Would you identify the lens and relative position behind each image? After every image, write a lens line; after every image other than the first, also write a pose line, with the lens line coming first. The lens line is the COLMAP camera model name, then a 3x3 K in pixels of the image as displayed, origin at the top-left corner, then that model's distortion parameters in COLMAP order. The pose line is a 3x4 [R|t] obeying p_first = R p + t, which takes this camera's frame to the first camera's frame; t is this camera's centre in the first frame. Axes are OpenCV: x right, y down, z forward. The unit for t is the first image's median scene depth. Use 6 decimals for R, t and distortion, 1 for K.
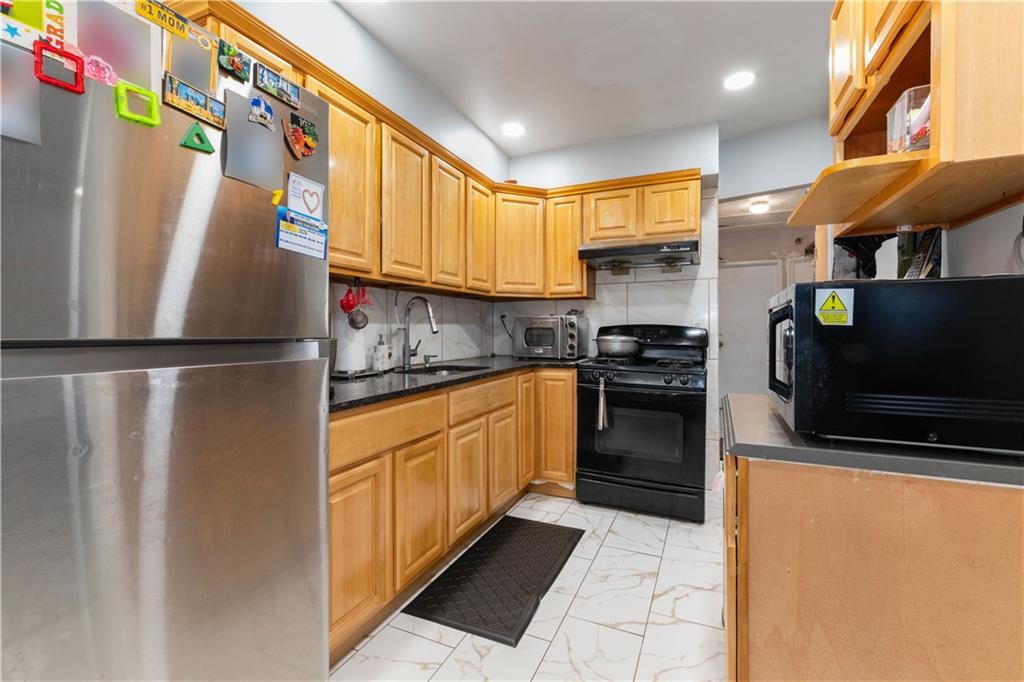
lens RADIAL K [[439.7, 0, 529.4], [0, 439.7, 326.4], [0, 0, 1]] dist [0.004918, -0.000175]
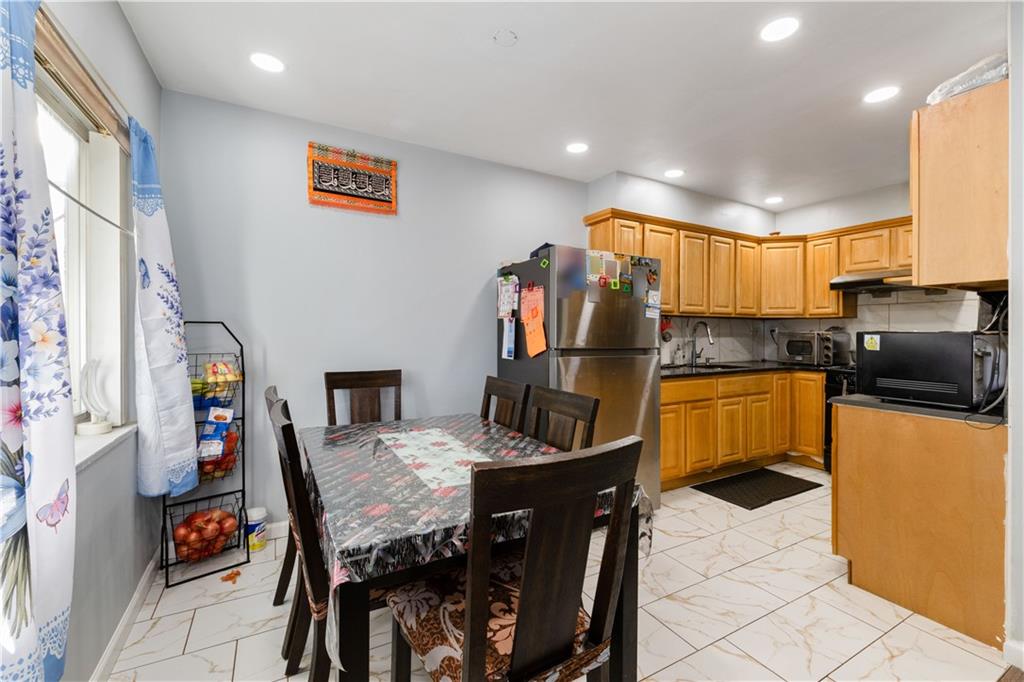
lens RADIAL K [[439.7, 0, 516.8], [0, 439.7, 330.3], [0, 0, 1]] dist [0.004918, -0.000175]
pose [[0.785078, 0.003498, -0.619387, 0.209457], [-0.002031, 0.999993, 0.003073, -0.036458], [0.619394, -0.001155, 0.785079, -0.671154]]
